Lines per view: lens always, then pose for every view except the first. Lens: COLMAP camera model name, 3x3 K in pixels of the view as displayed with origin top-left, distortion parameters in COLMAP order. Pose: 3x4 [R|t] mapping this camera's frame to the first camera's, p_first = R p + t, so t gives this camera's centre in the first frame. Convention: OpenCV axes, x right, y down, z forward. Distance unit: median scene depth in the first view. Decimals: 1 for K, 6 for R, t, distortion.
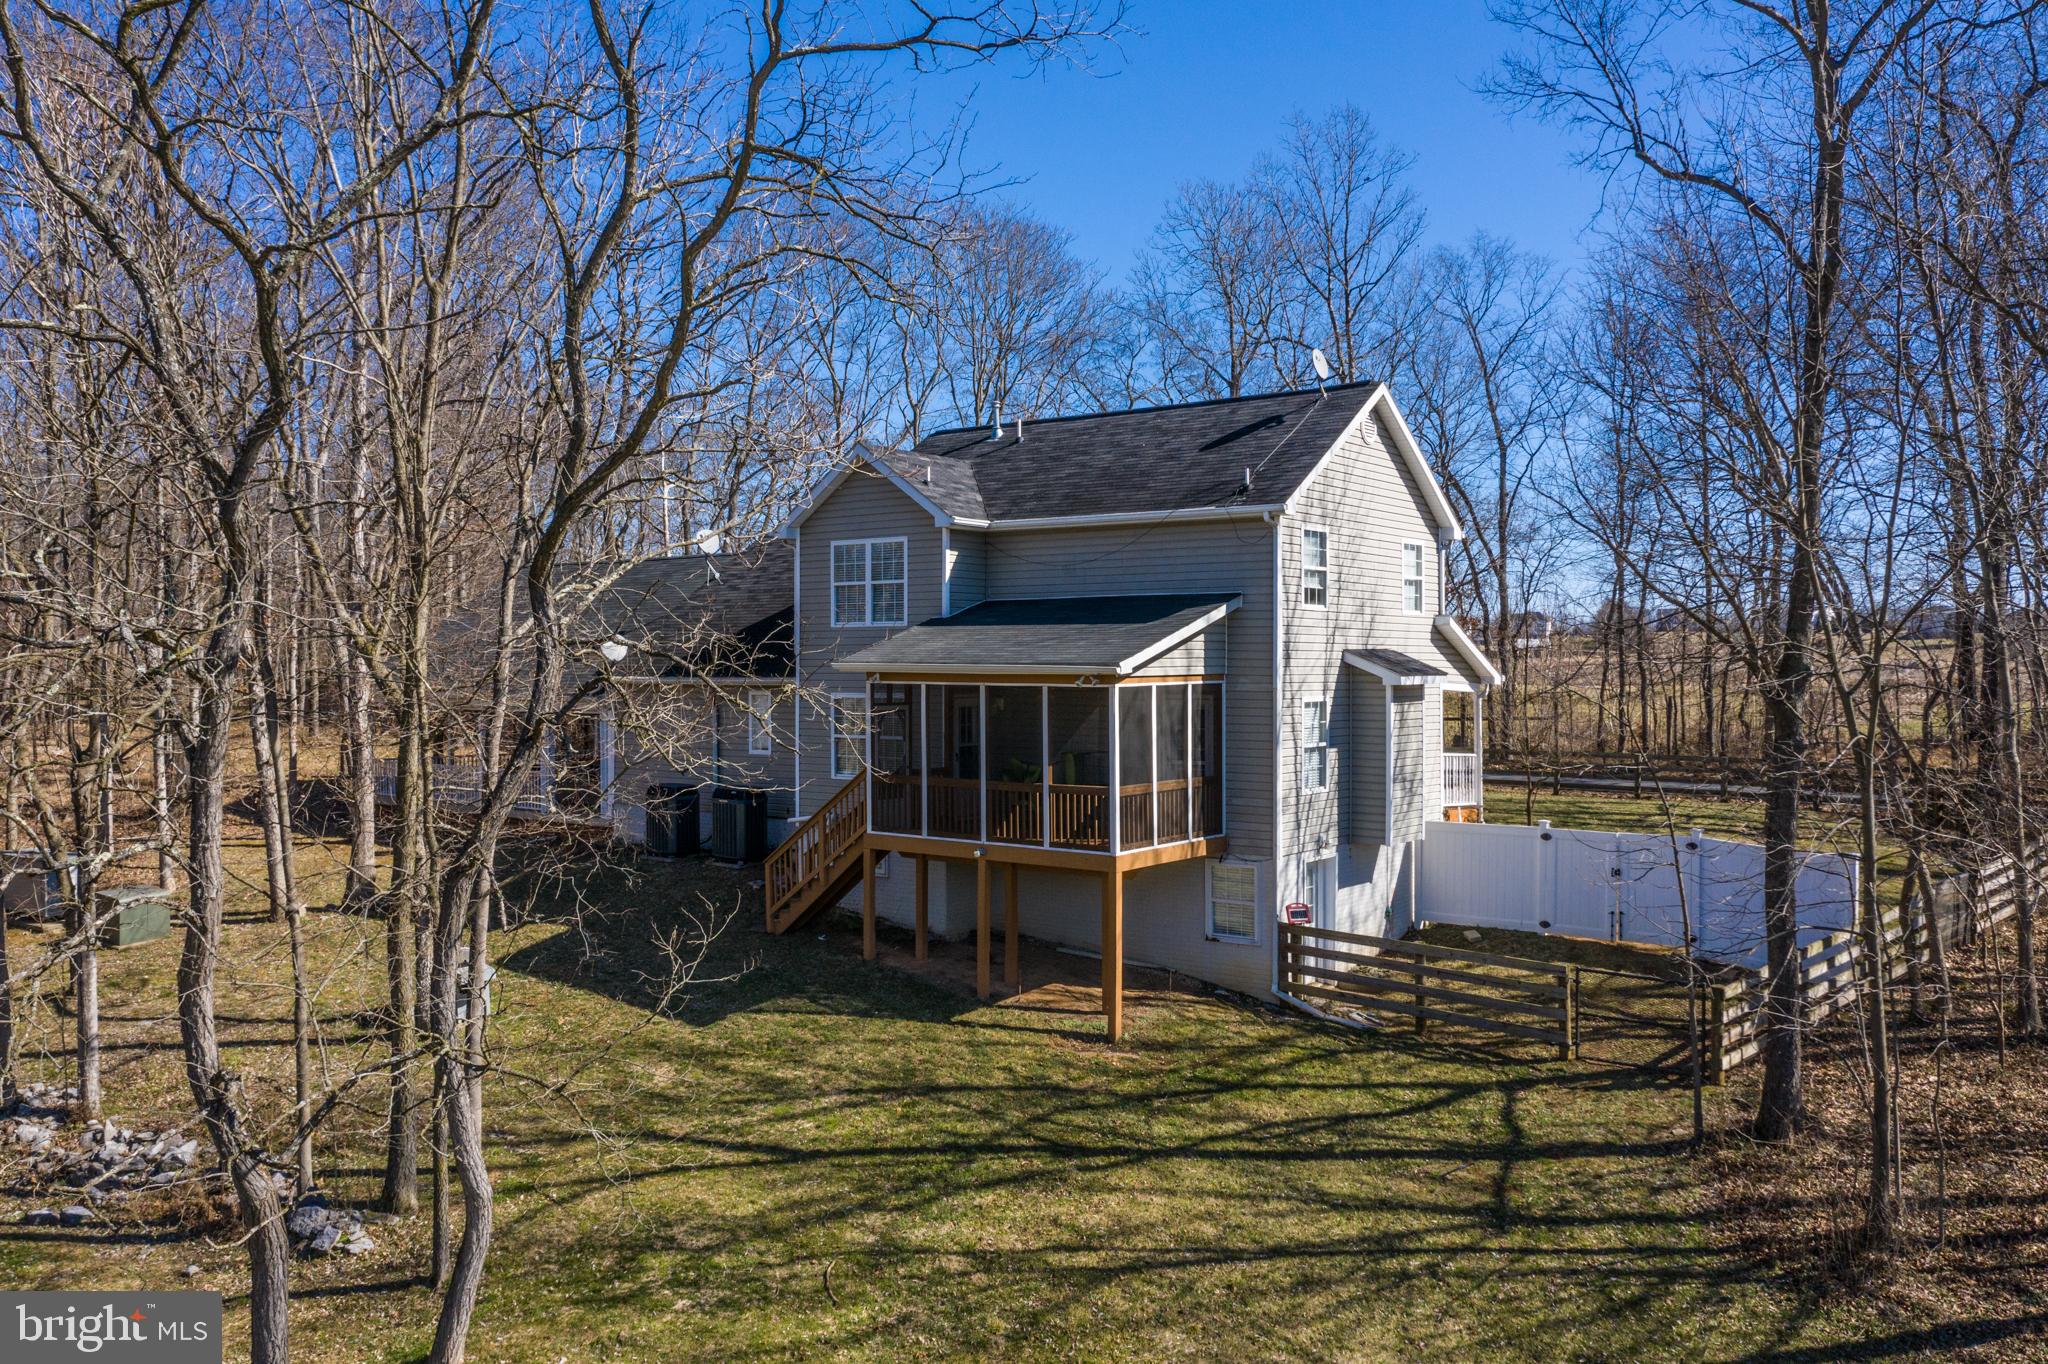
lens RADIAL K [[1685.1, 0, 1024.0], [0, 1685.1, 682.0], [0, 0, 1]] dist [-0.007052, 0.002329]
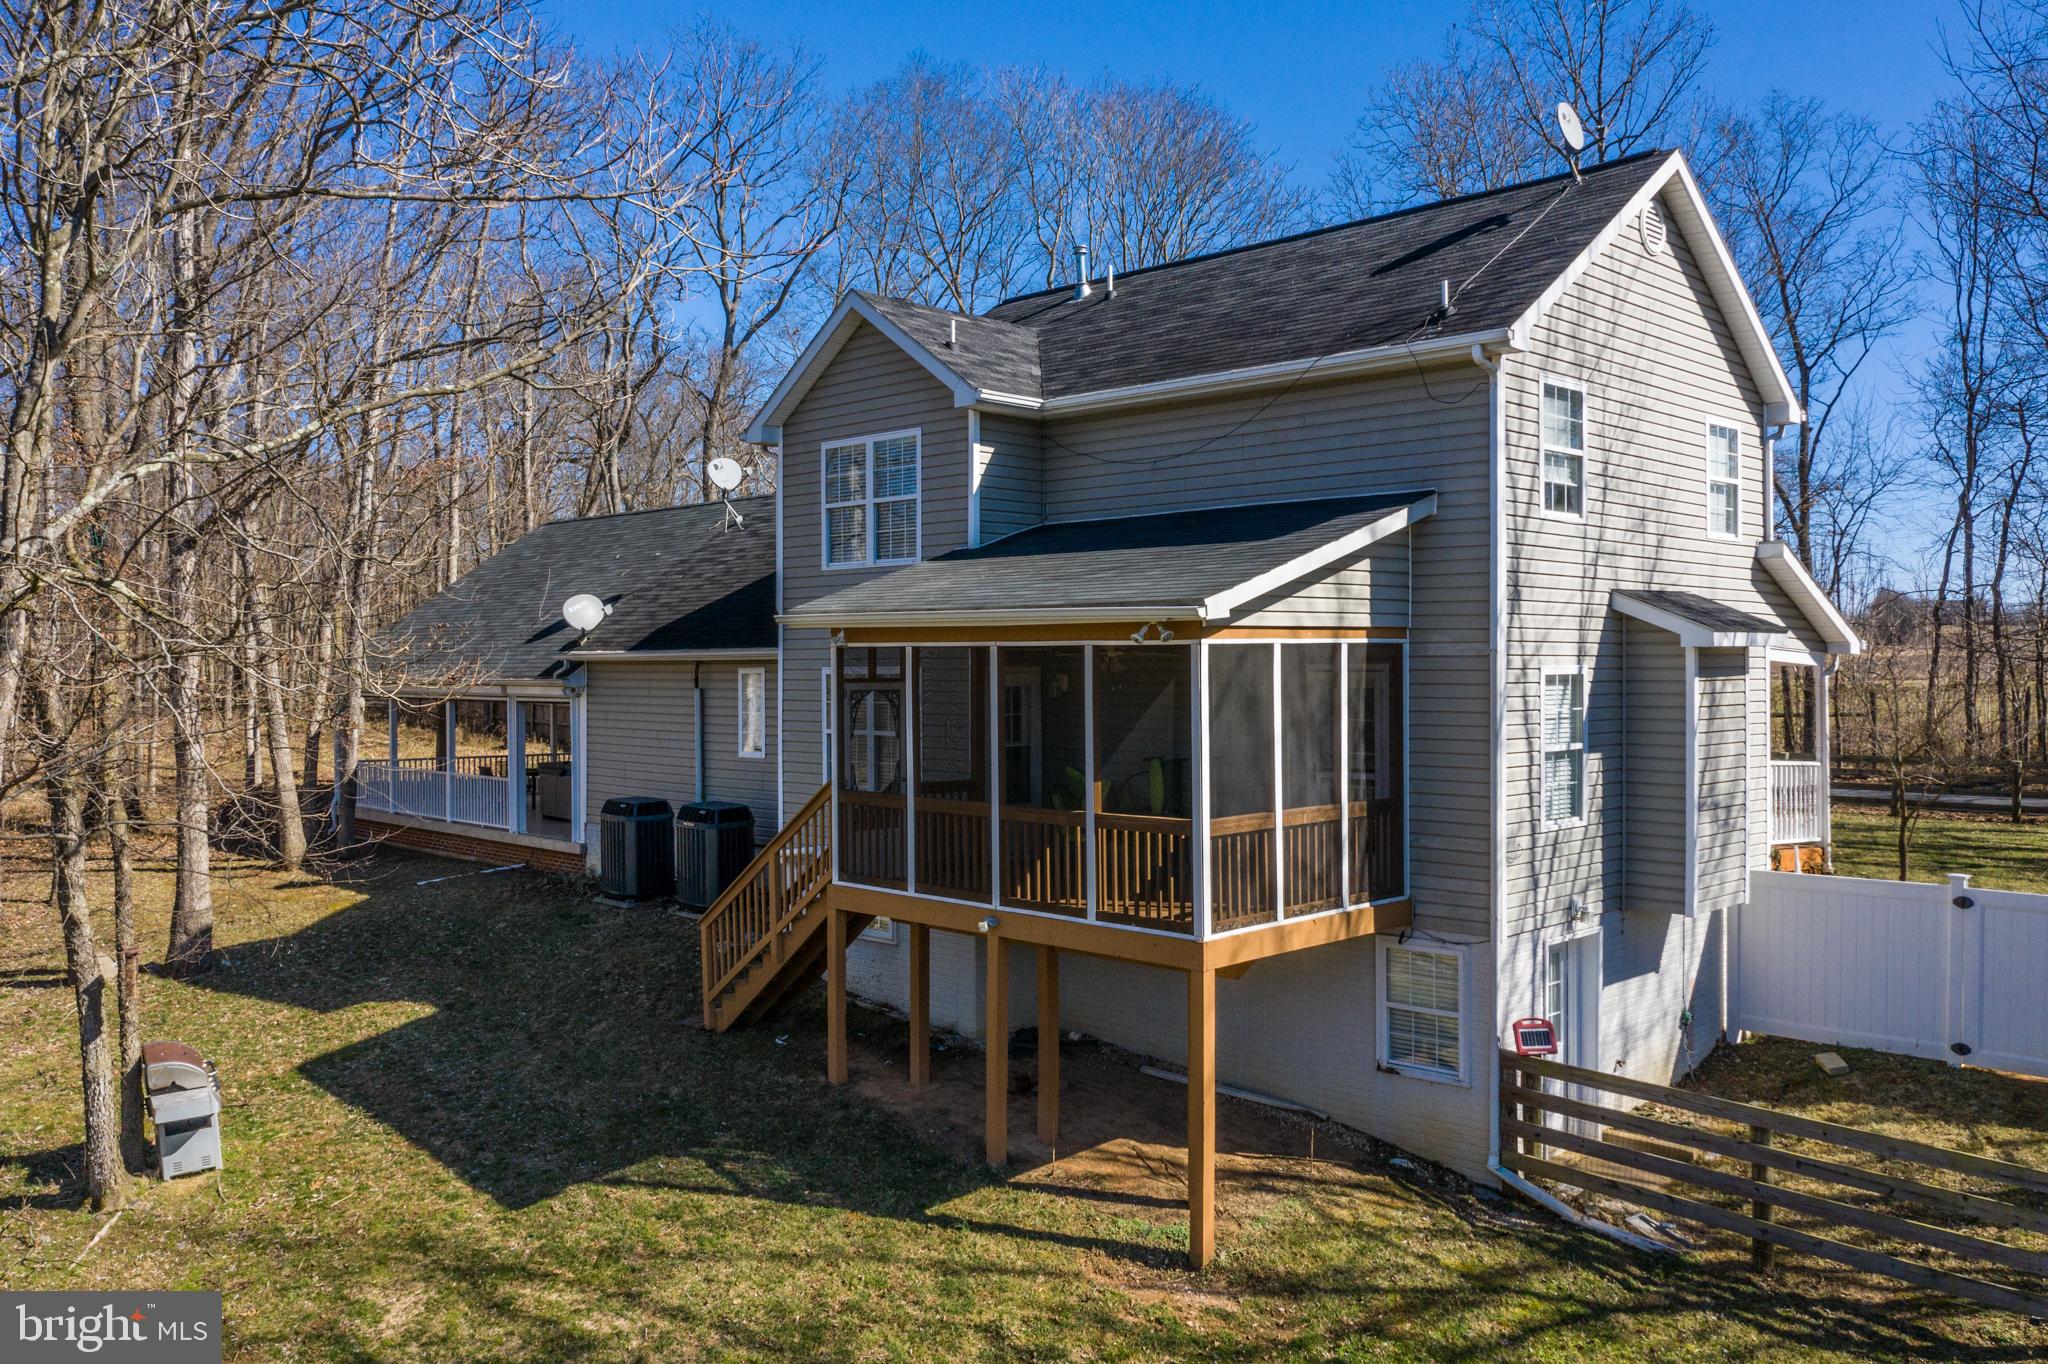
lens RADIAL K [[1685.1, 0, 1024.0], [0, 1685.1, 682.0], [0, 0, 1]] dist [-0.007052, 0.002329]
pose [[0.990945, -0.001338, -0.134262, 0.065260], [0.001286, 0.999999, -0.000469, 0.014683], [0.134263, 0.000292, 0.990946, 0.393857]]
